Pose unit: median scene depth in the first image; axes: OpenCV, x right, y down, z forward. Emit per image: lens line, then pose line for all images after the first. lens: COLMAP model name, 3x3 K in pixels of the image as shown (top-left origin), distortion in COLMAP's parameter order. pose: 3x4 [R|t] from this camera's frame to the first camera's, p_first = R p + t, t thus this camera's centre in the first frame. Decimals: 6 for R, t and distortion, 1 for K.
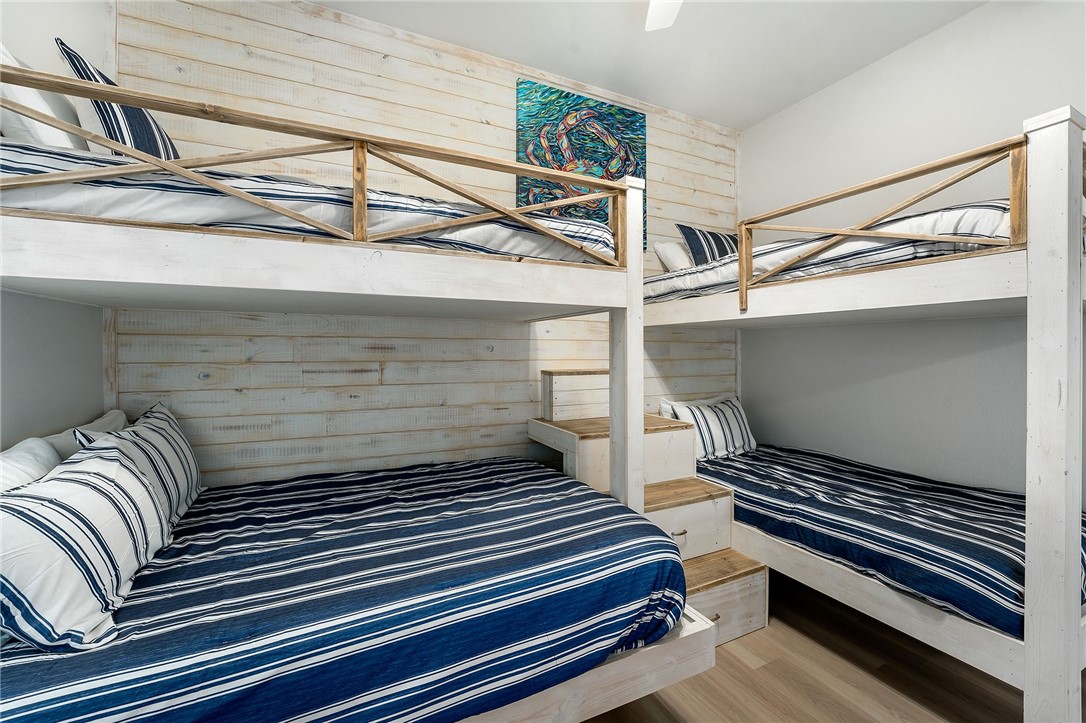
lens RADIAL K [[441.4, 0, 543.0], [0, 441.4, 361.5], [0, 0, 1]] dist [-0.020806, 0.000016]
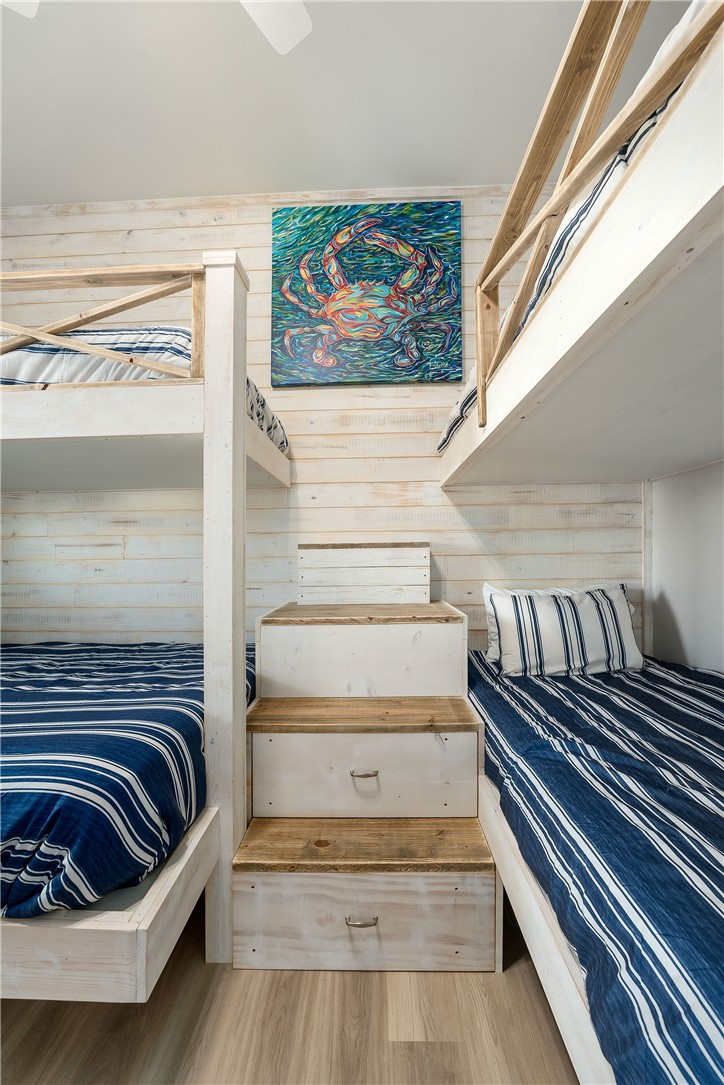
lens RADIAL K [[441.0, 0, 361.3], [0, 441.0, 556.6], [0, 0, 1]] dist [-0.020806, 0.000016]
pose [[0.886320, -0.014836, -0.462836, 0.474906], [0.006653, 0.999791, -0.019309, 0.059386], [0.463026, 0.014035, 0.886234, 0.314934]]
